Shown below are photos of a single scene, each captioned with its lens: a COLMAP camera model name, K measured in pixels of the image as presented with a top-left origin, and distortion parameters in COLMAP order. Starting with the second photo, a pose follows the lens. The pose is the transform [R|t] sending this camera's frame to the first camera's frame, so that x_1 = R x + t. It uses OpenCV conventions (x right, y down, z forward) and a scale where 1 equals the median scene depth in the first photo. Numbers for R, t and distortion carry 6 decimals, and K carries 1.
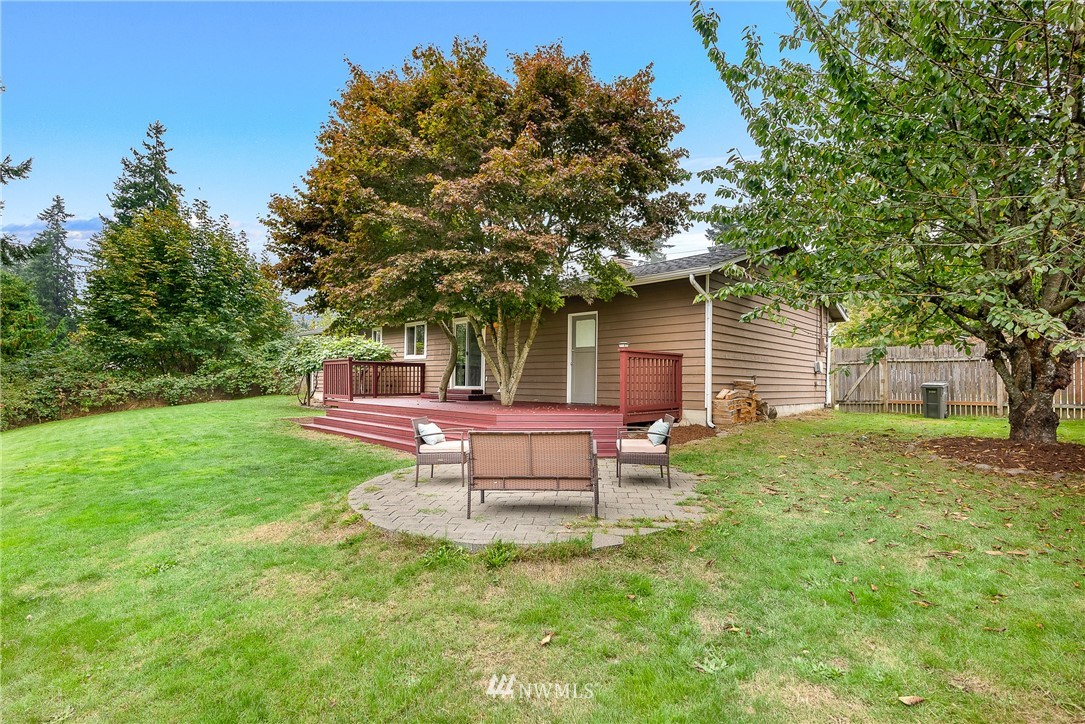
lens RADIAL K [[498.0, 0, 542.5], [0, 498.0, 362.0], [0, 0, 1]] dist [-0.002252, 0.000287]
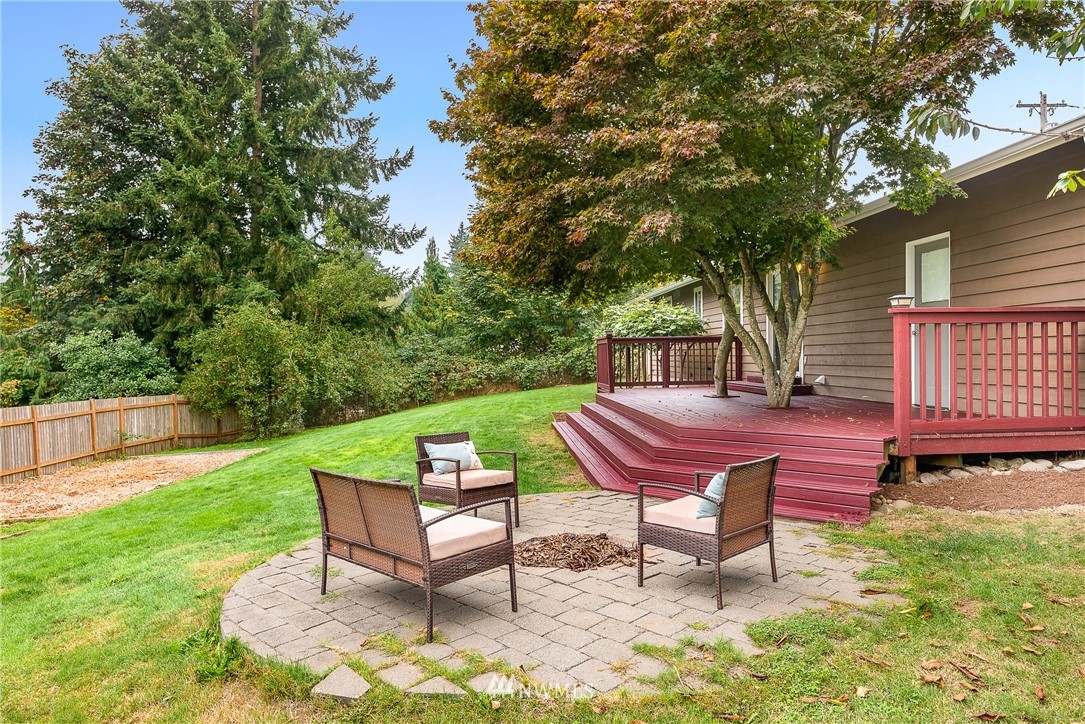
lens RADIAL K [[695.4, 0, 540.1], [0, 695.4, 358.0], [0, 0, 1]] dist [-0.000426, 0.001819]
pose [[0.771513, -0.017201, -0.635981, 0.149701], [0.044292, 0.998661, 0.026722, -0.005257], [0.634670, -0.048785, 0.771242, 0.099057]]
